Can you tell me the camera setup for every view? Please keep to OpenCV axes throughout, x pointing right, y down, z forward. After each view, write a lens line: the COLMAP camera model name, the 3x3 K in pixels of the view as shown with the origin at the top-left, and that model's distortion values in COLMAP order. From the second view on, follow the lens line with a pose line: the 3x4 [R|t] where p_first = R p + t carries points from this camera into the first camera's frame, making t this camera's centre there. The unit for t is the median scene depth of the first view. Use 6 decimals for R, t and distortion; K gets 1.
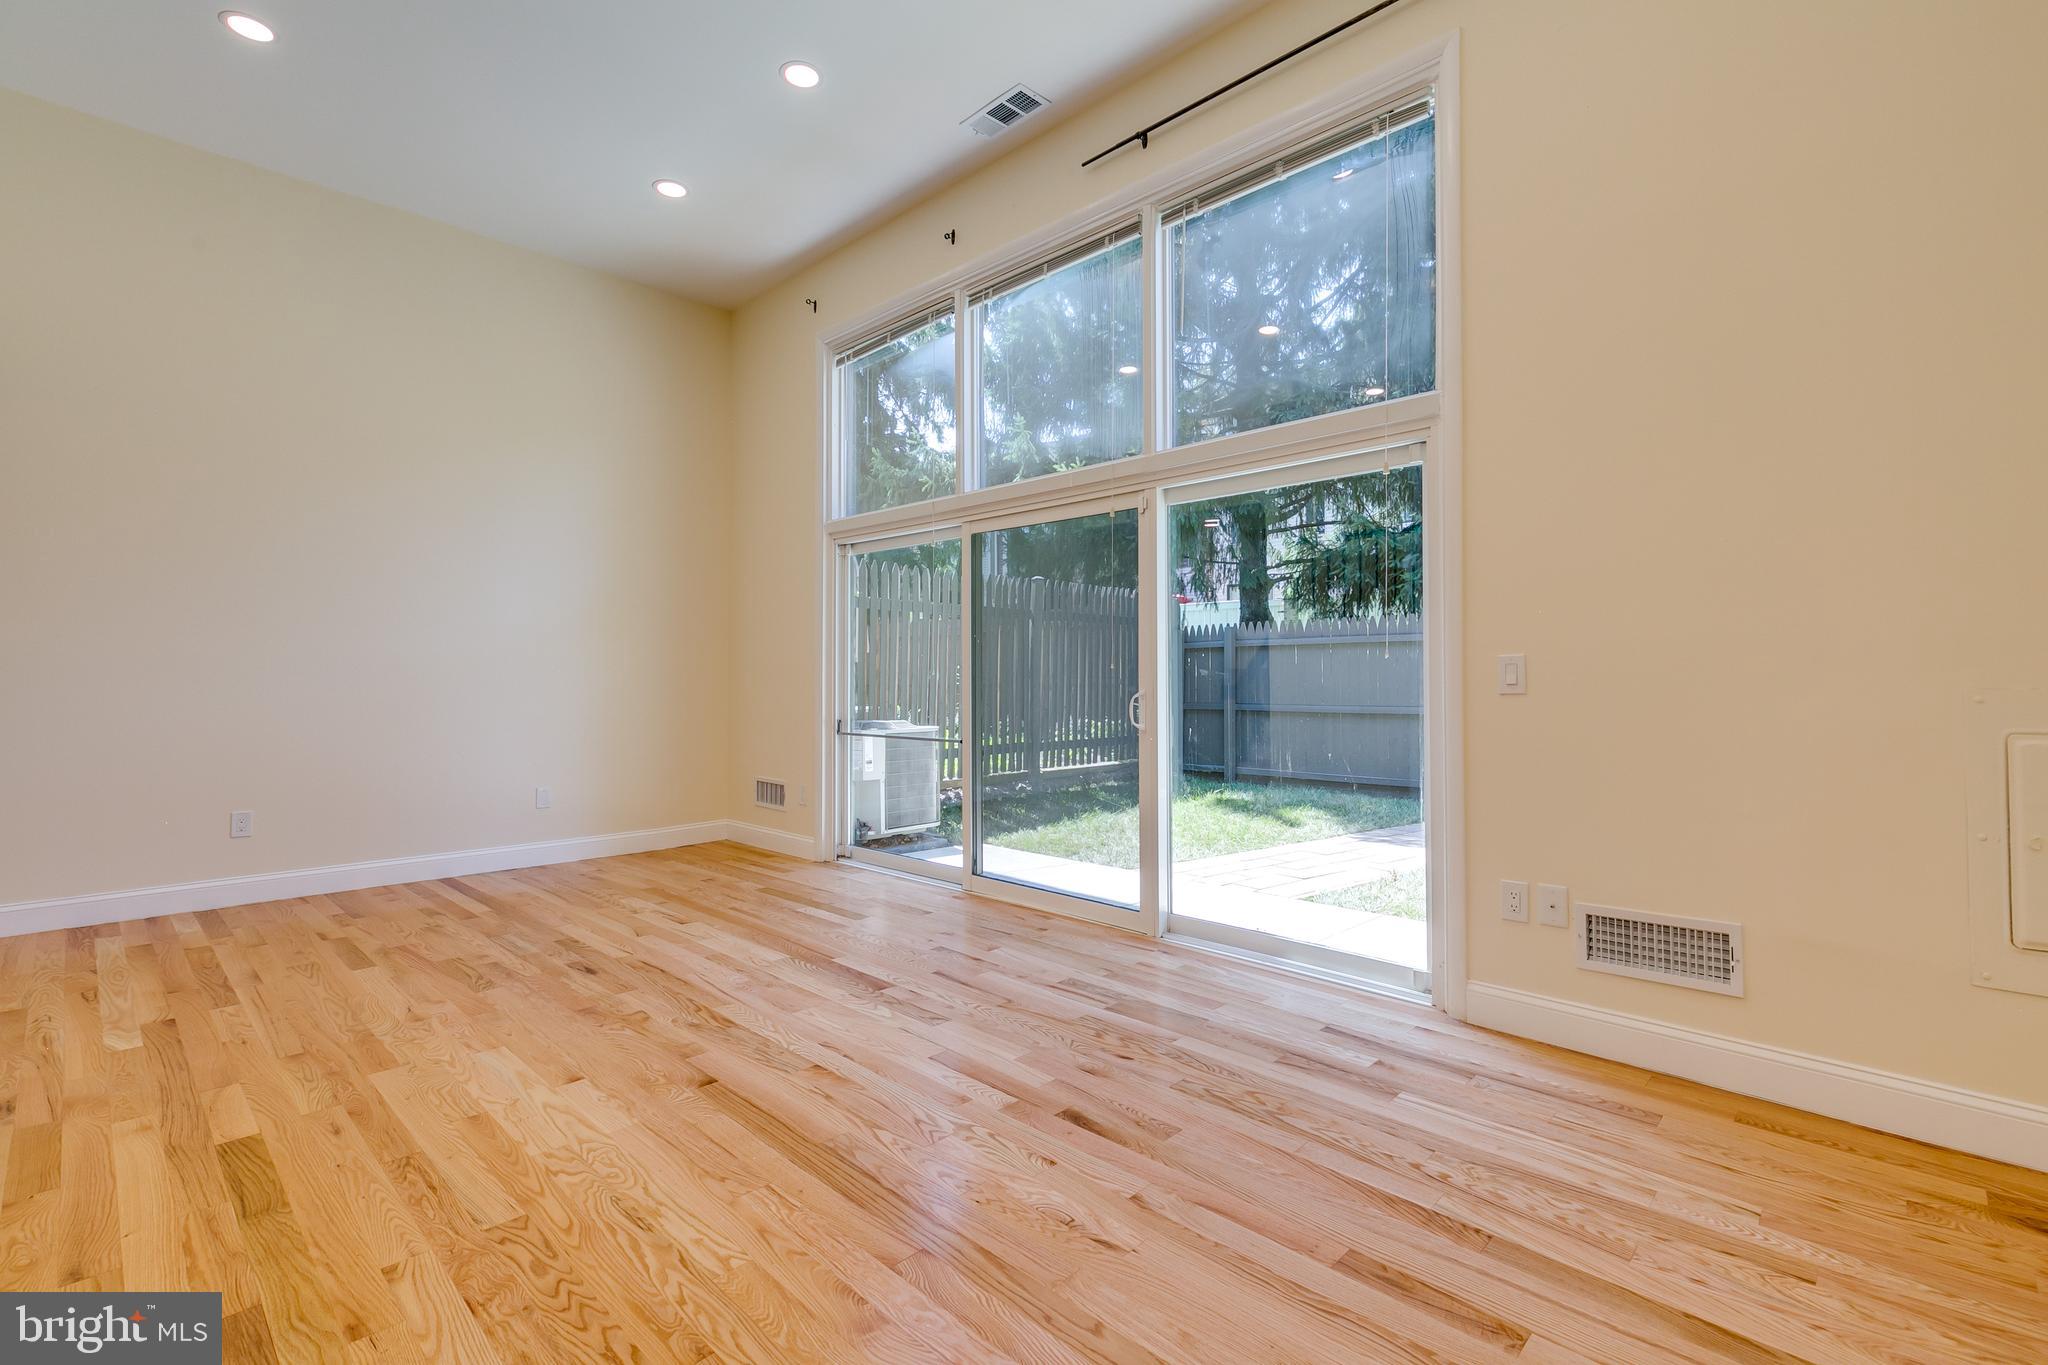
lens RADIAL K [[913.6, 0, 1041.1], [0, 913.6, 688.6], [0, 0, 1]] dist [0.008993, -0.002689]
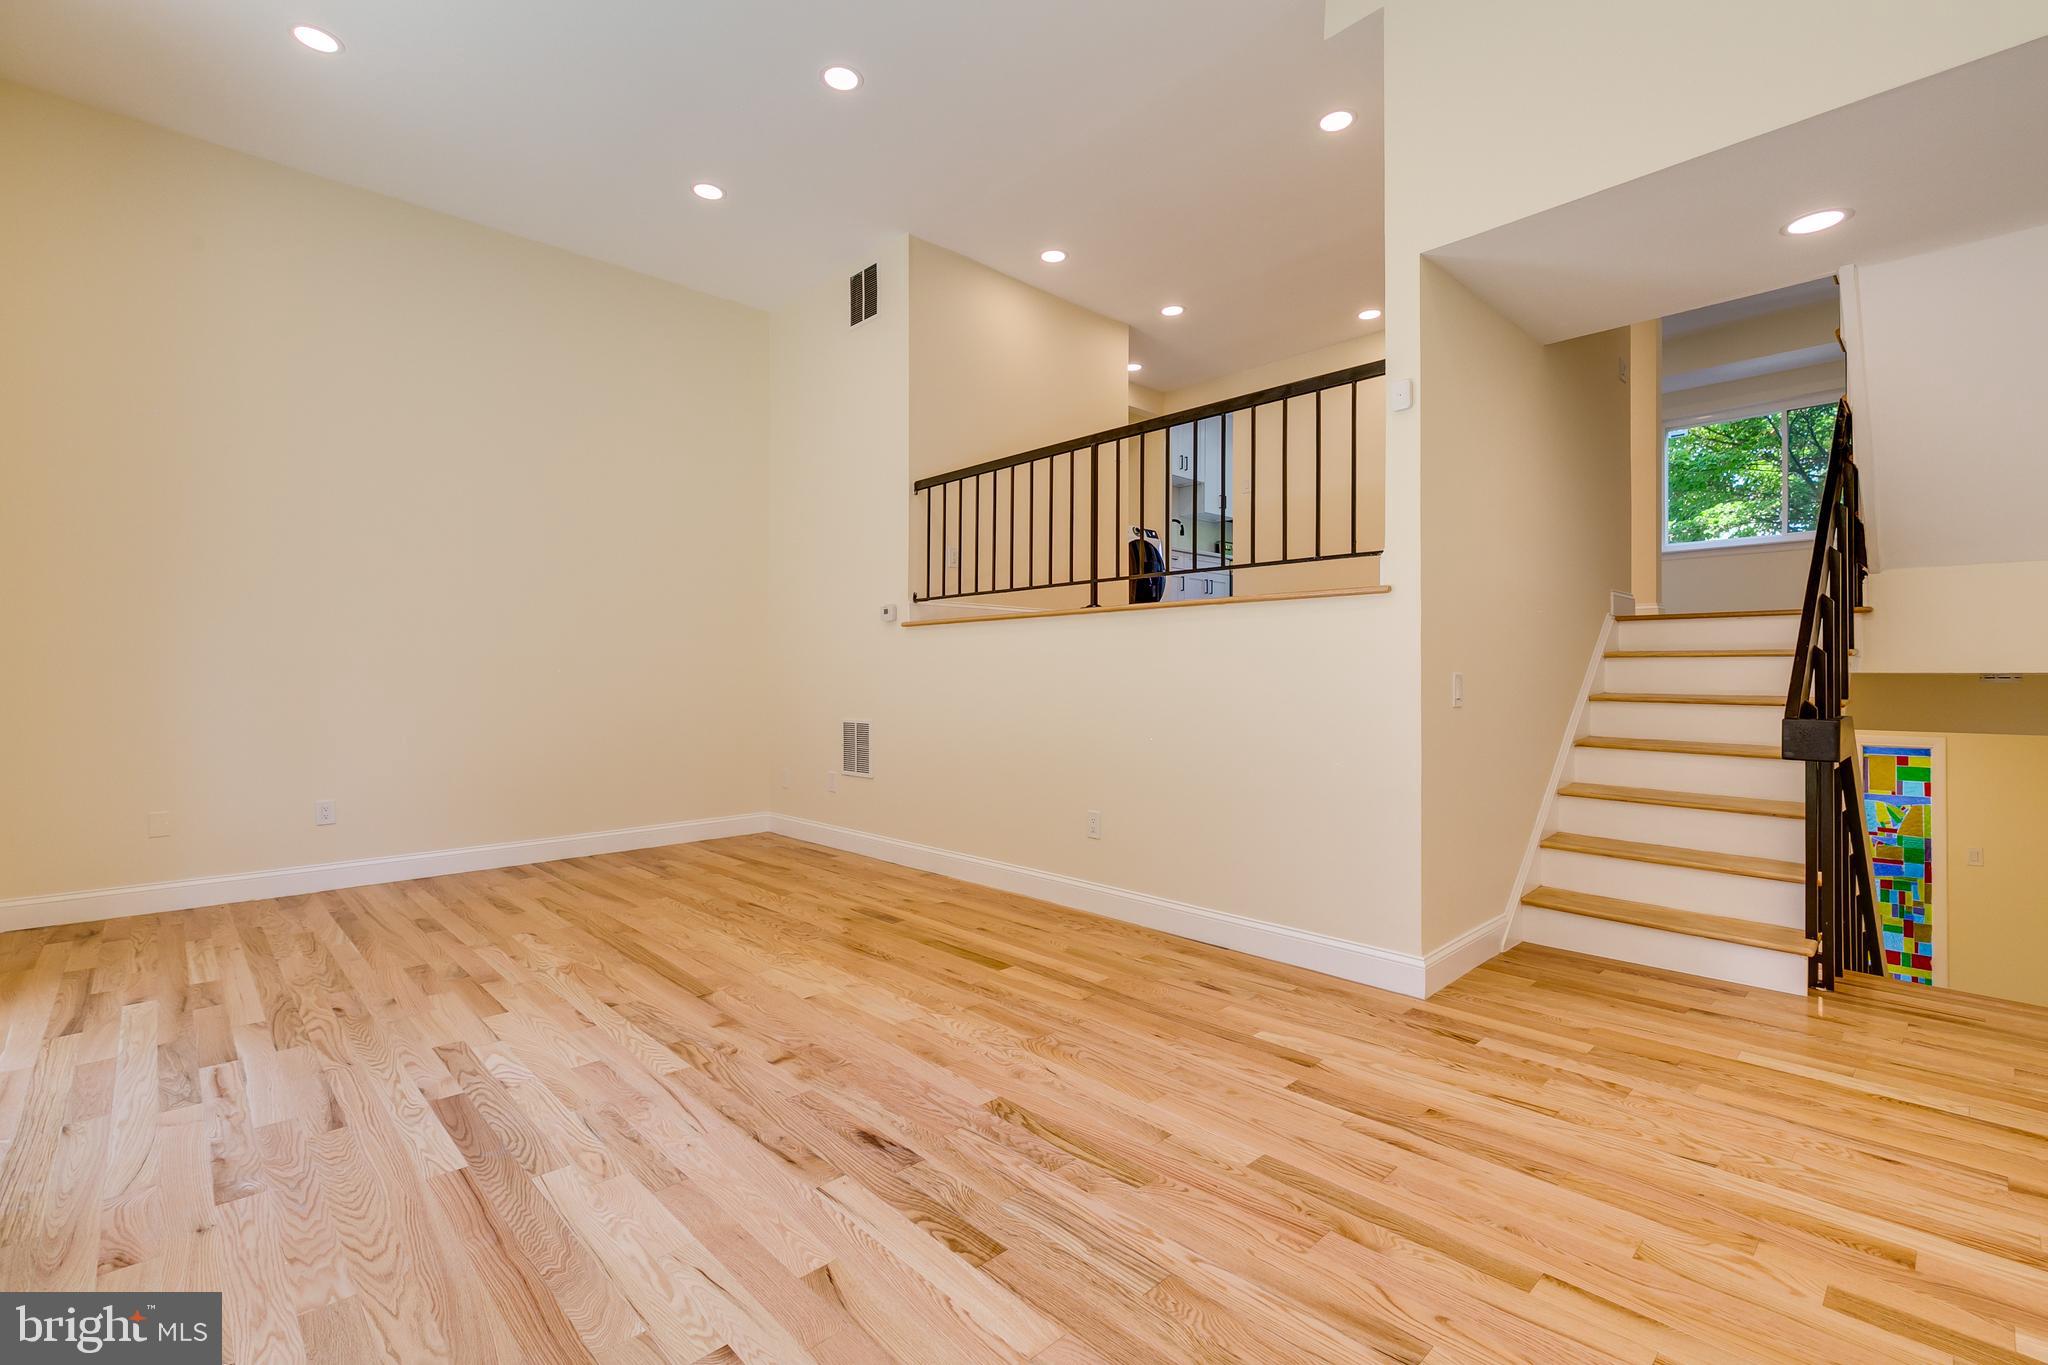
lens RADIAL K [[913.6, 0, 1030.5], [0, 913.6, 672.9], [0, 0, 1]] dist [0.008993, -0.002689]
pose [[-0.998682, 0.000506, 0.051332, -0.727079], [0.000589, 0.999999, 0.001594, -0.009850], [-0.051331, 0.001622, -0.998680, 1.856630]]
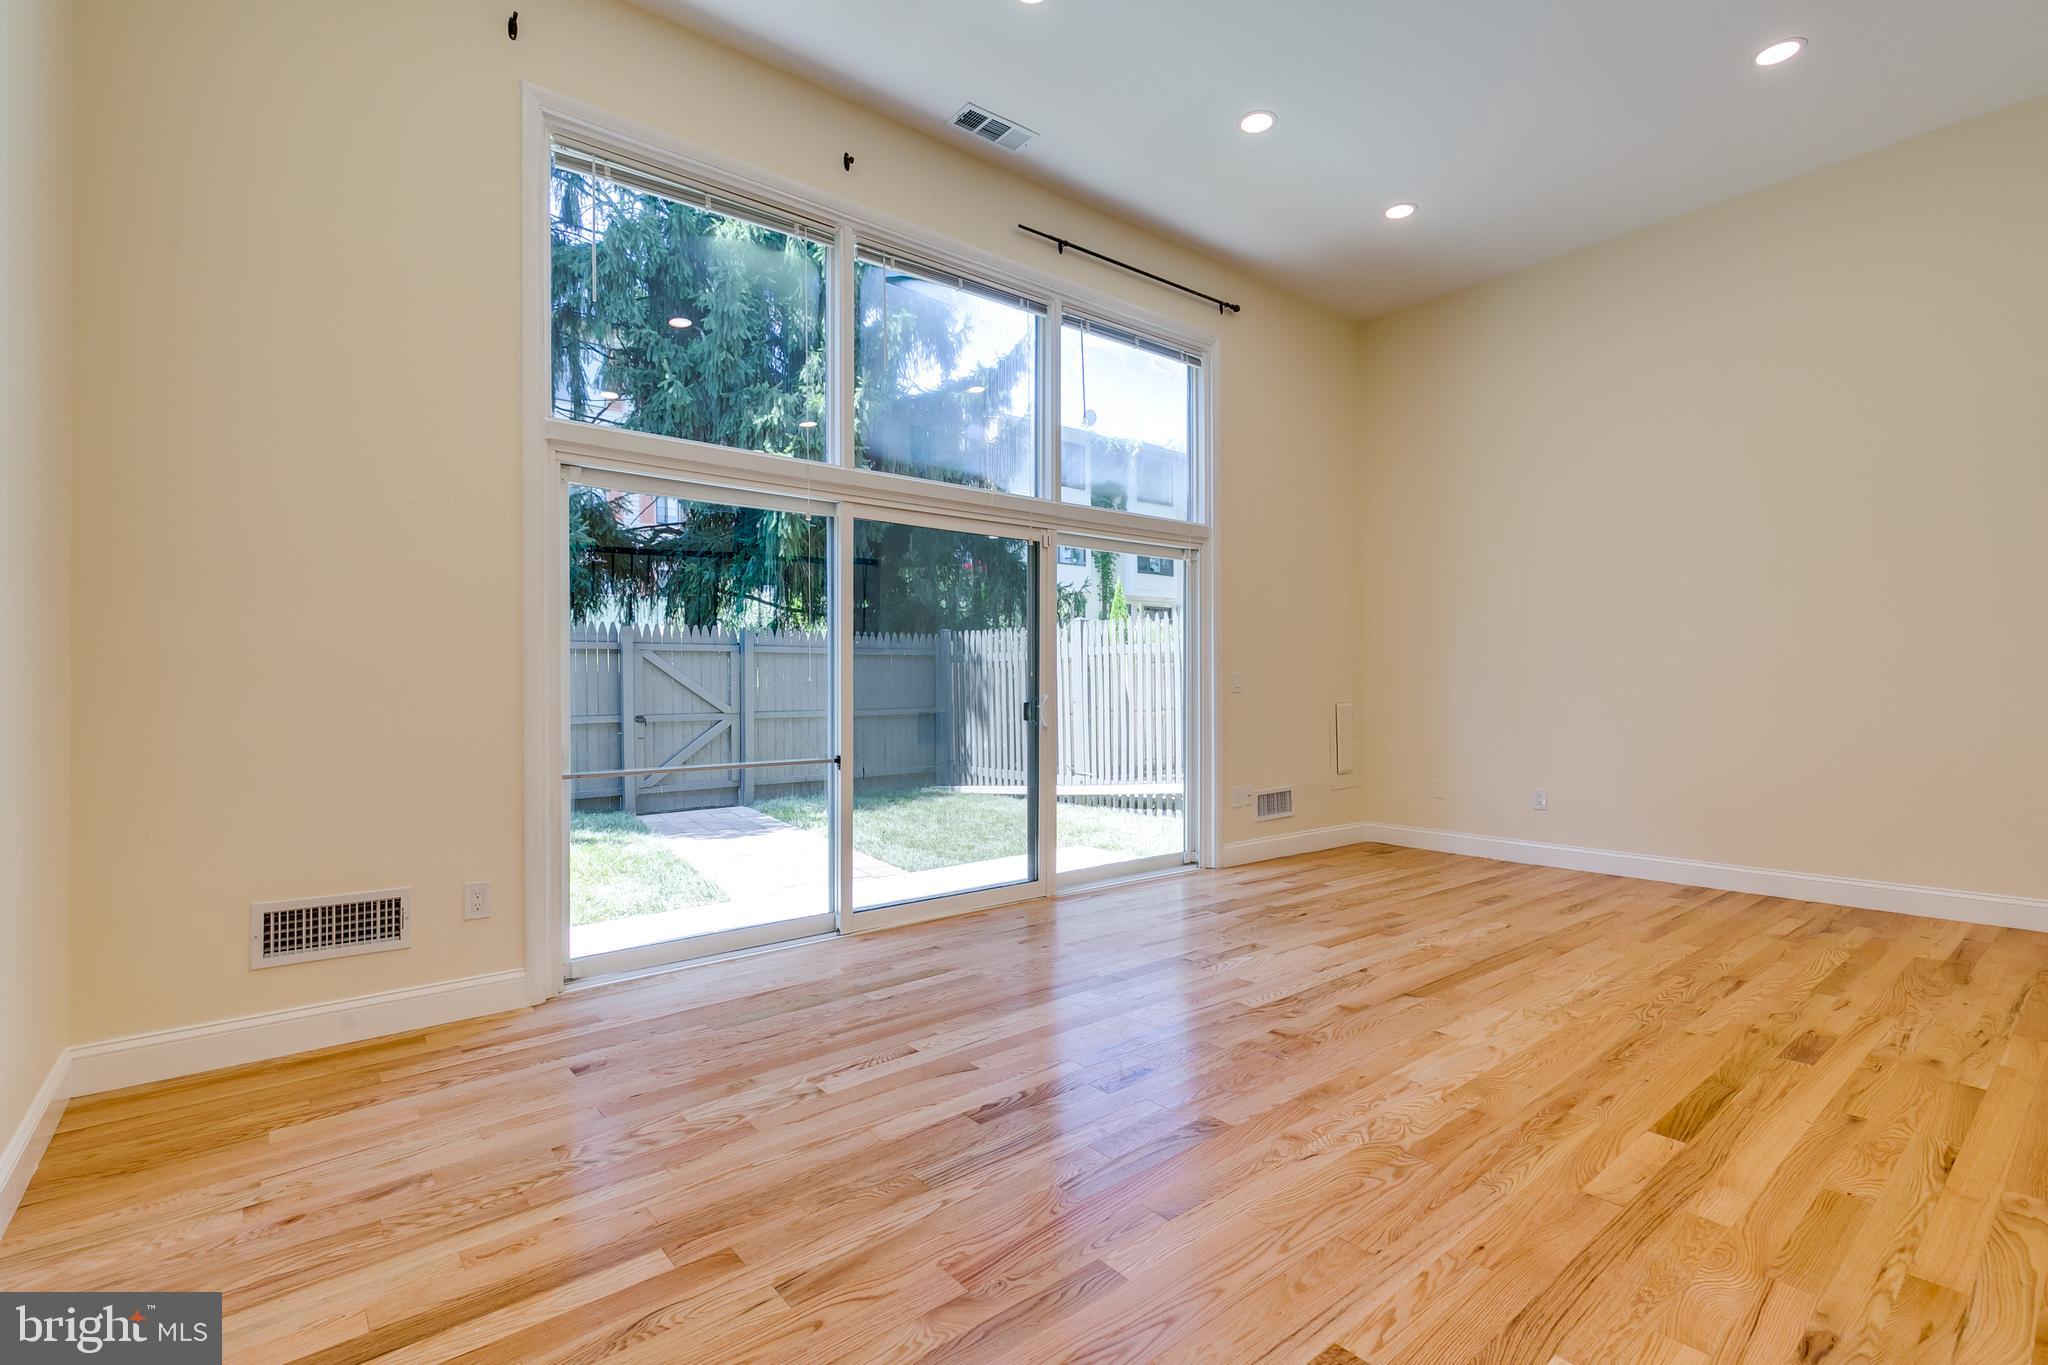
lens RADIAL K [[913.6, 0, 1026.2], [0, 913.6, 698.9], [0, 0, 1]] dist [0.008993, -0.002689]
pose [[0.128678, -0.012470, 0.991608, -1.431253], [0.012734, 0.999859, 0.010921, -0.009080], [-0.991605, 0.011222, 0.128819, 1.141615]]
